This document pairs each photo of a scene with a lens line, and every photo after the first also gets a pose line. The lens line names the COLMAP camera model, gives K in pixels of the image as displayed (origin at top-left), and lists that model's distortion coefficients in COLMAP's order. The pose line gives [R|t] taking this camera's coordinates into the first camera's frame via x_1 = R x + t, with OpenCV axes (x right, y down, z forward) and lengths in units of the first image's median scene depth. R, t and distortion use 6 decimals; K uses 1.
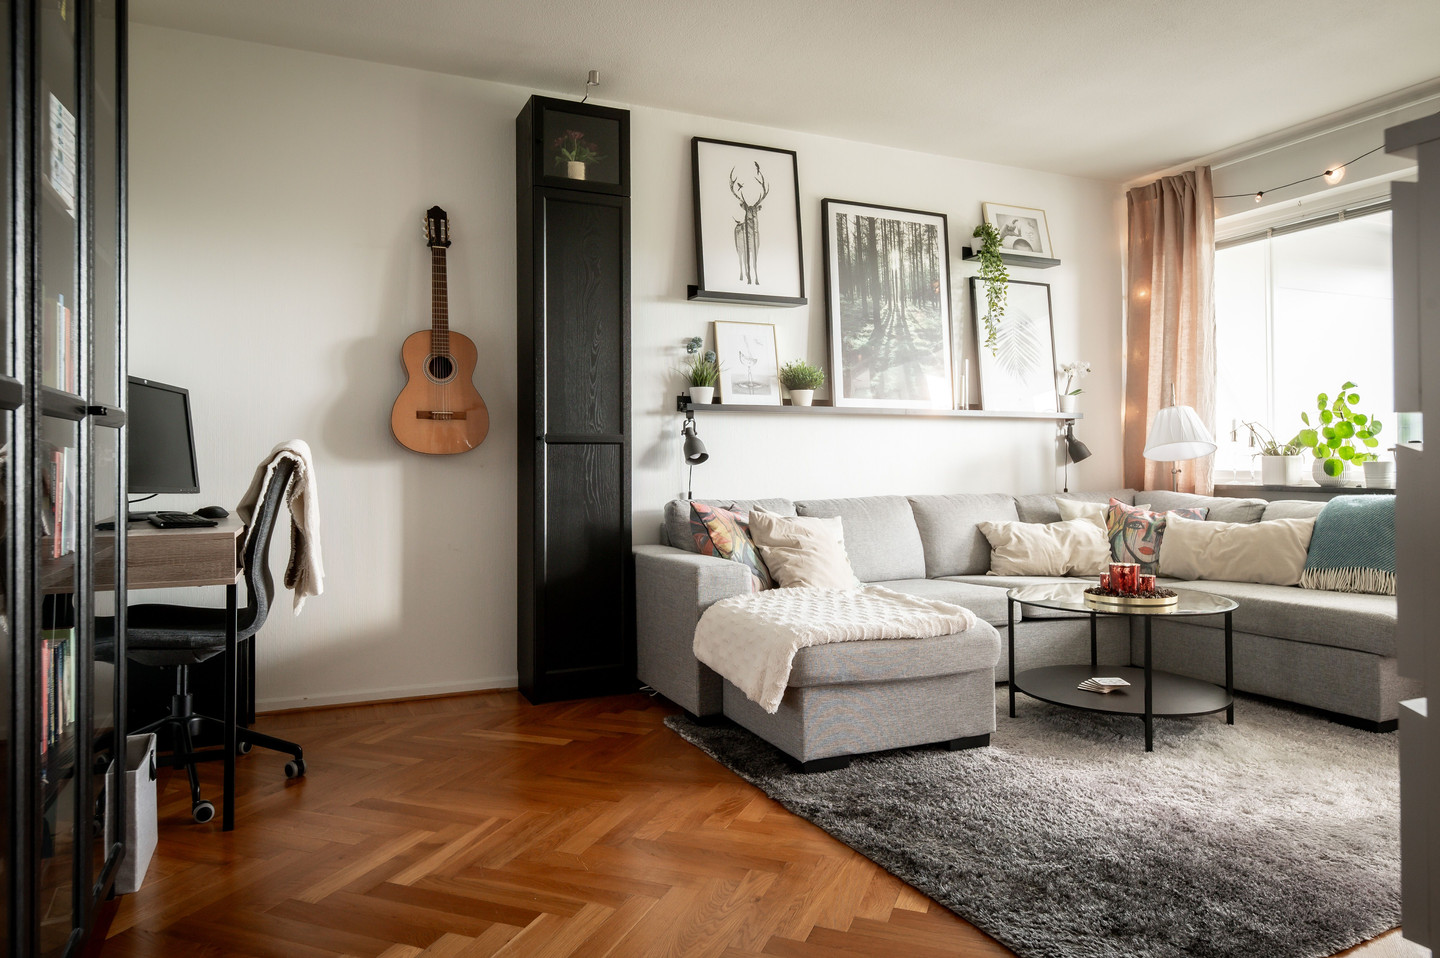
lens RADIAL K [[940.7, 0, 719.3], [0, 940.7, 439.1], [0, 0, 1]] dist [0.006637, 0.003168]
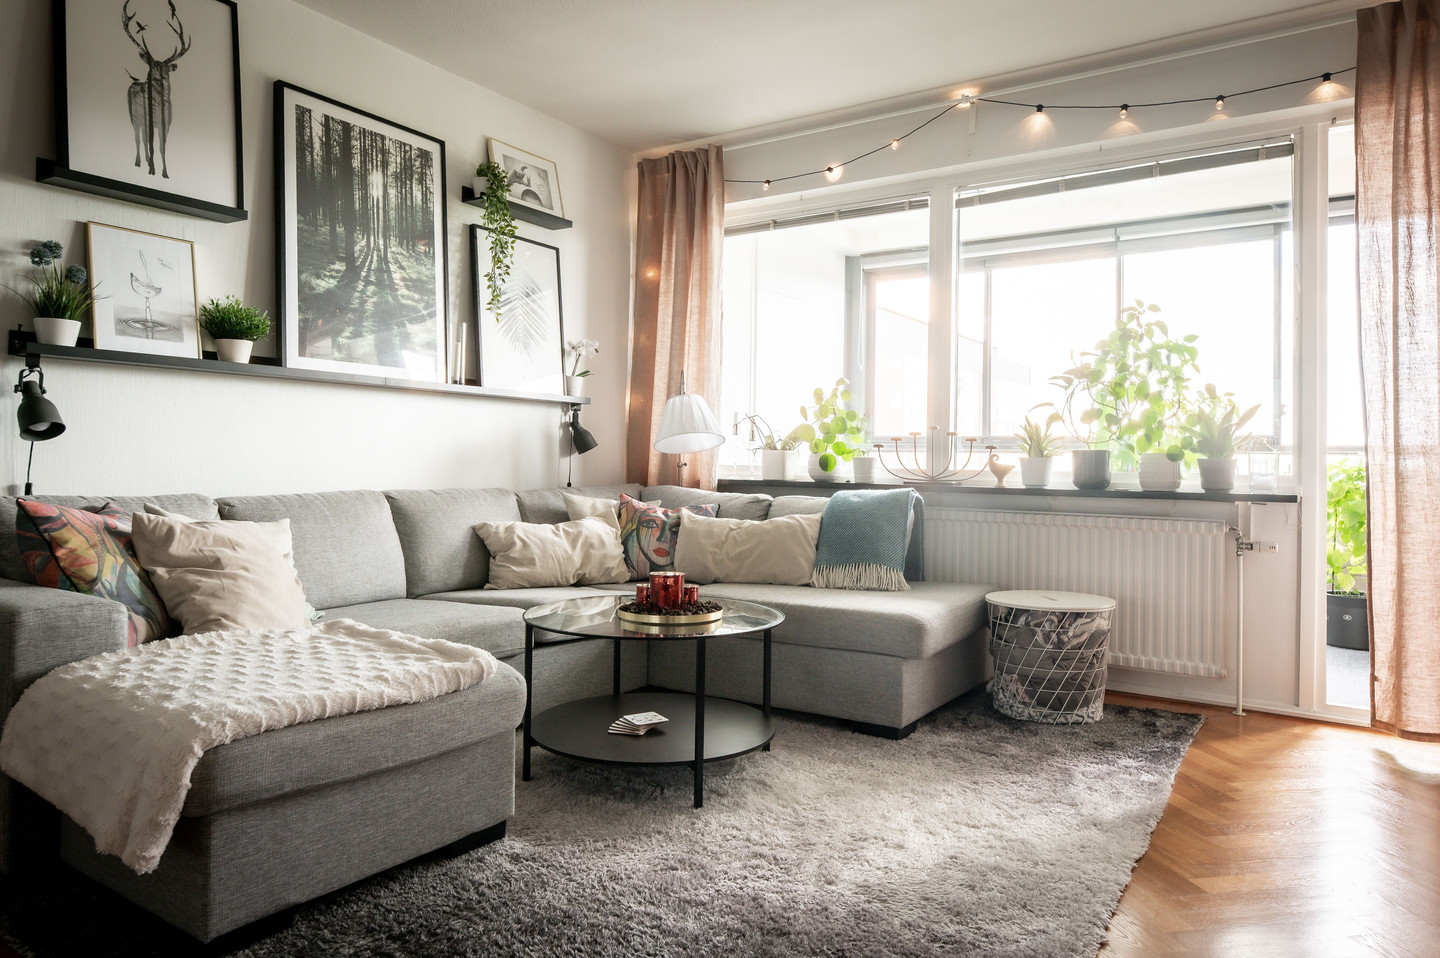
lens RADIAL K [[940.7, 0, 719.3], [0, 940.7, 439.1], [0, 0, 1]] dist [0.006637, 0.003168]
pose [[0.847444, 0.031033, 0.529977, 0.024601], [-0.032580, 0.999448, -0.006428, 0.015275], [-0.529885, -0.011820, 0.847987, 0.217262]]
